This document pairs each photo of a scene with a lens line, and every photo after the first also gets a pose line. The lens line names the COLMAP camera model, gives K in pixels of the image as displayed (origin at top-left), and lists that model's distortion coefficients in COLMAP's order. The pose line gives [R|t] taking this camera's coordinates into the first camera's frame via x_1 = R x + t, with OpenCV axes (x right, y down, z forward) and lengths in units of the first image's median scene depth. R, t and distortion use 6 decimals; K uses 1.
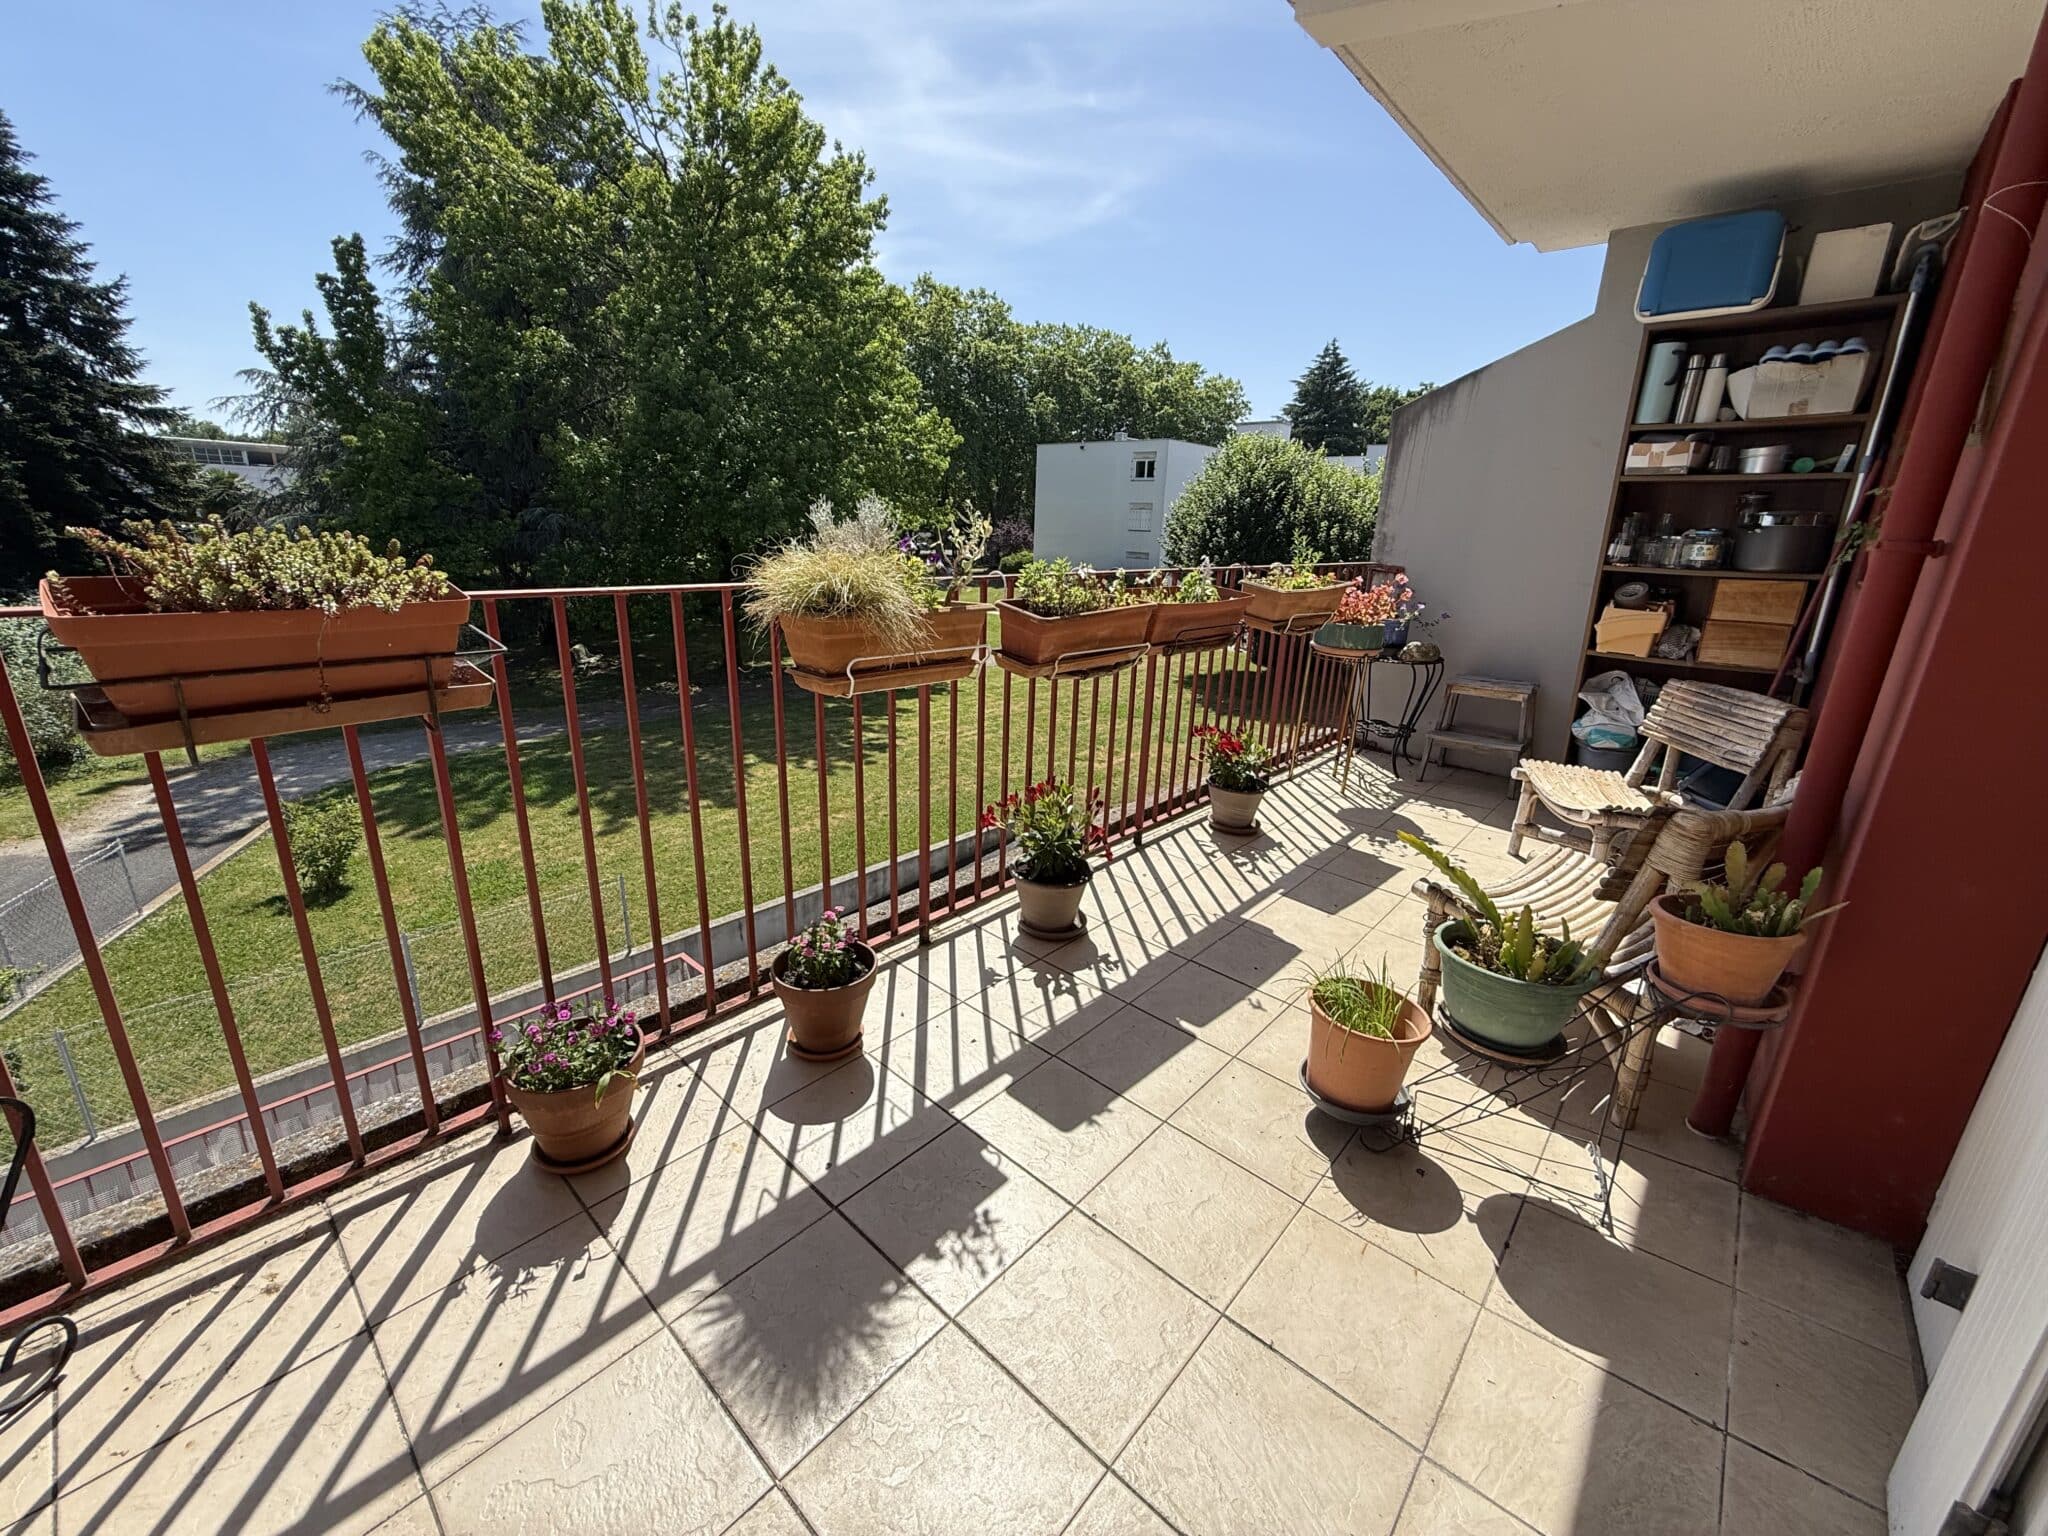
lens RADIAL K [[815.7, 0, 1022.9], [0, 815.7, 768.0], [0, 0, 1]] dist [0.000201, 0.000130]
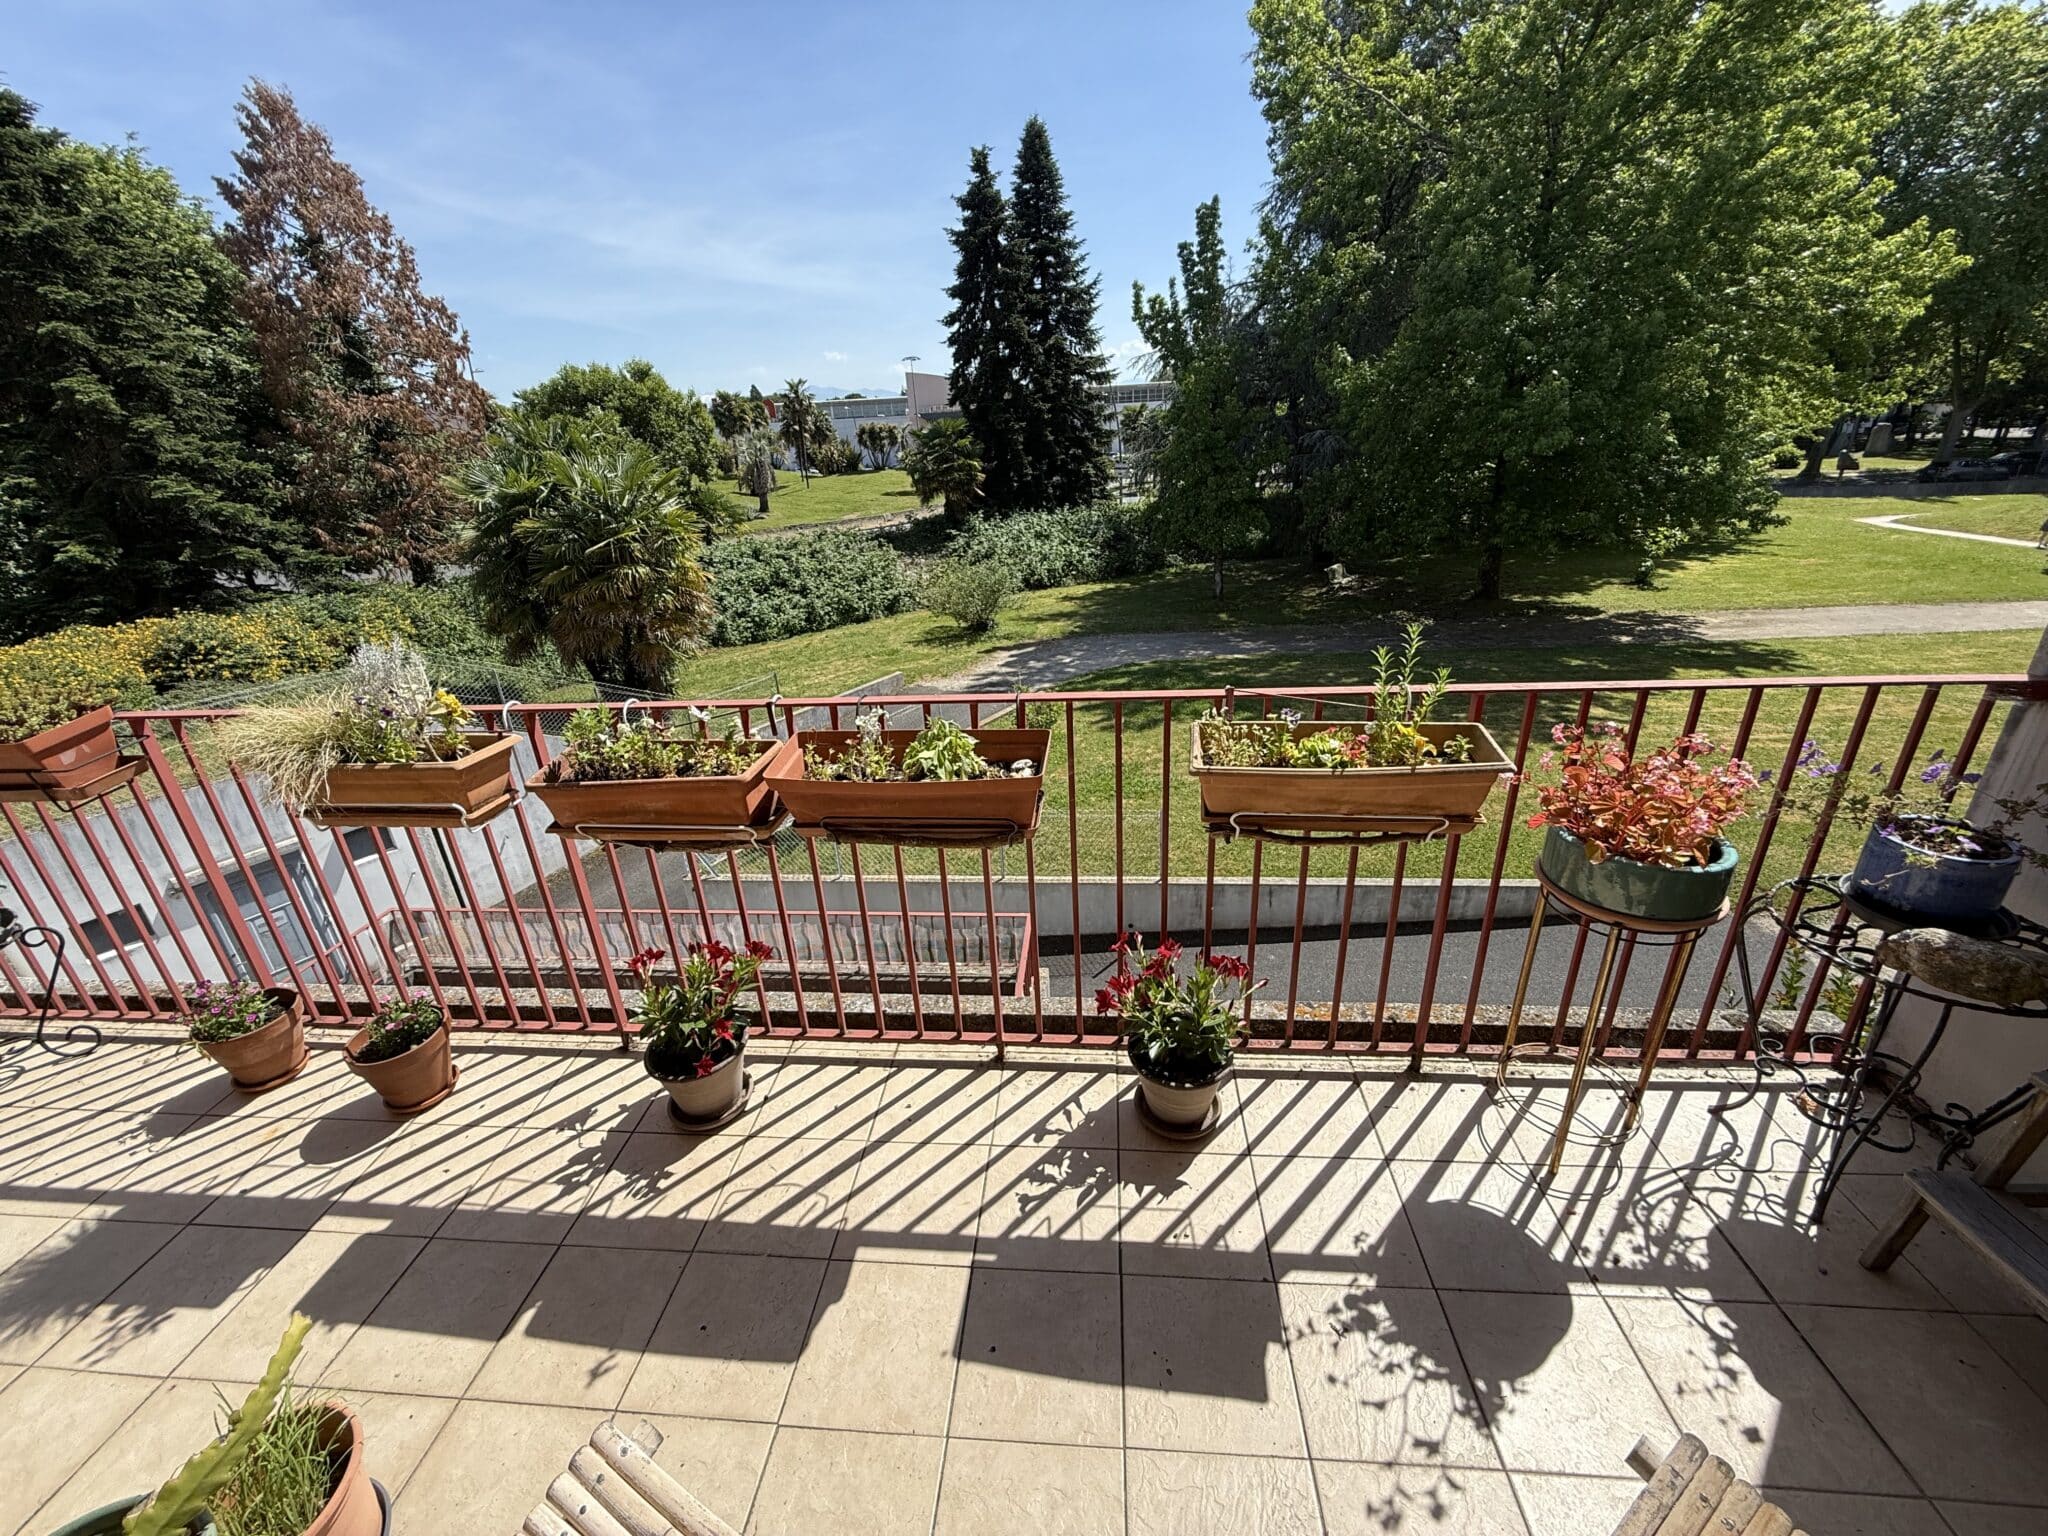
lens RADIAL K [[815.7, 0, 1021.3], [0, 815.7, 766.1], [0, 0, 1]] dist [0.000201, 0.000130]
pose [[0.593266, 0.247003, -0.766176, 0.124407], [-0.164342, 0.968881, 0.185098, -0.056401], [0.788053, 0.016103, 0.615397, 0.113035]]
